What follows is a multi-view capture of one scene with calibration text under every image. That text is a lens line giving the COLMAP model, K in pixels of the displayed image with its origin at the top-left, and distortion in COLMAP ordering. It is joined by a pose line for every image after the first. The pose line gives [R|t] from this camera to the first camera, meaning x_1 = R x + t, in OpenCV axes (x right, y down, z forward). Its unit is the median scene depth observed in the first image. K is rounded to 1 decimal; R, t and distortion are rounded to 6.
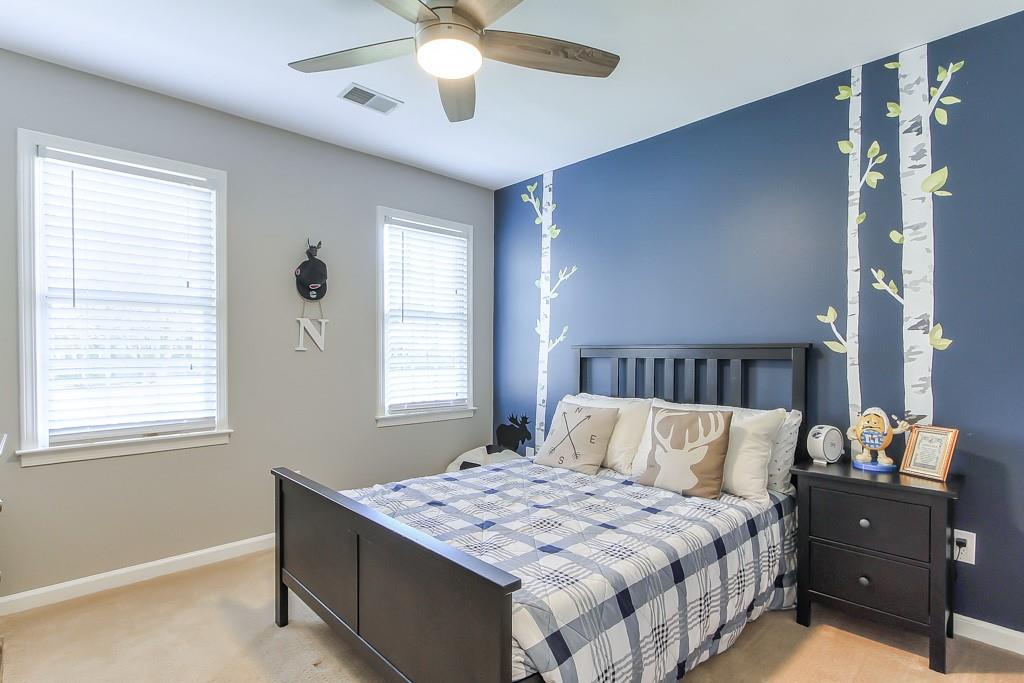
lens RADIAL K [[519.8, 0, 509.9], [0, 519.8, 346.3], [0, 0, 1]] dist [-0.029390, -0.002195]
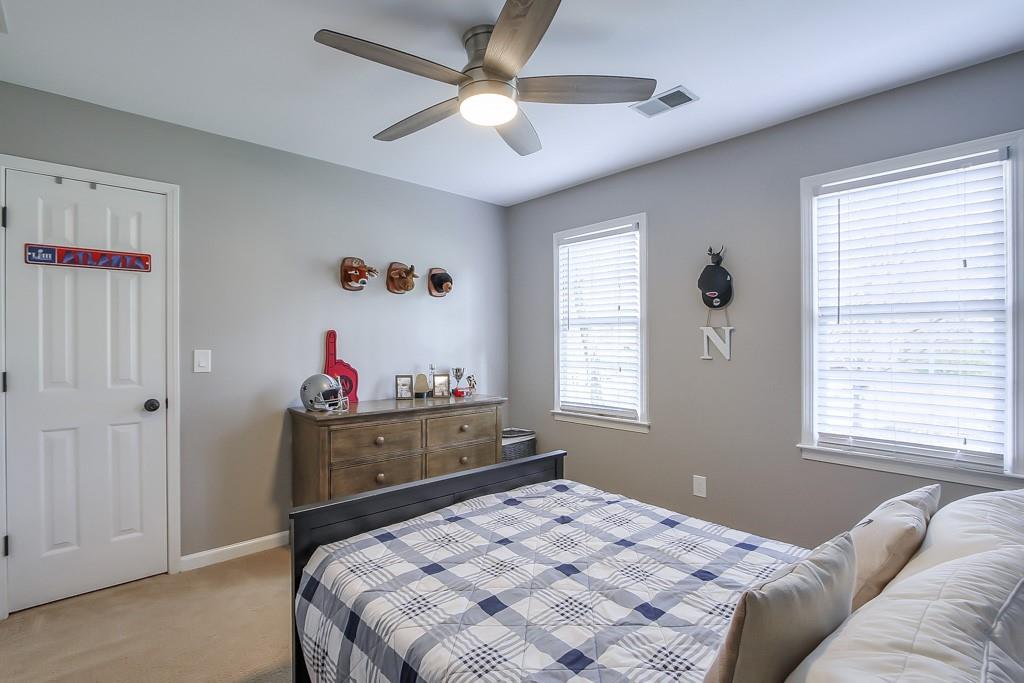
lens RADIAL K [[472.7, 0, 514.1], [0, 472.7, 342.8], [0, 0, 1]] dist [-0.008833, 0.000961]
pose [[-0.018650, -0.008870, -0.999787, 0.522165], [0.000985, 0.999960, -0.008890, -0.015950], [0.999826, -0.001151, -0.018640, 0.632747]]
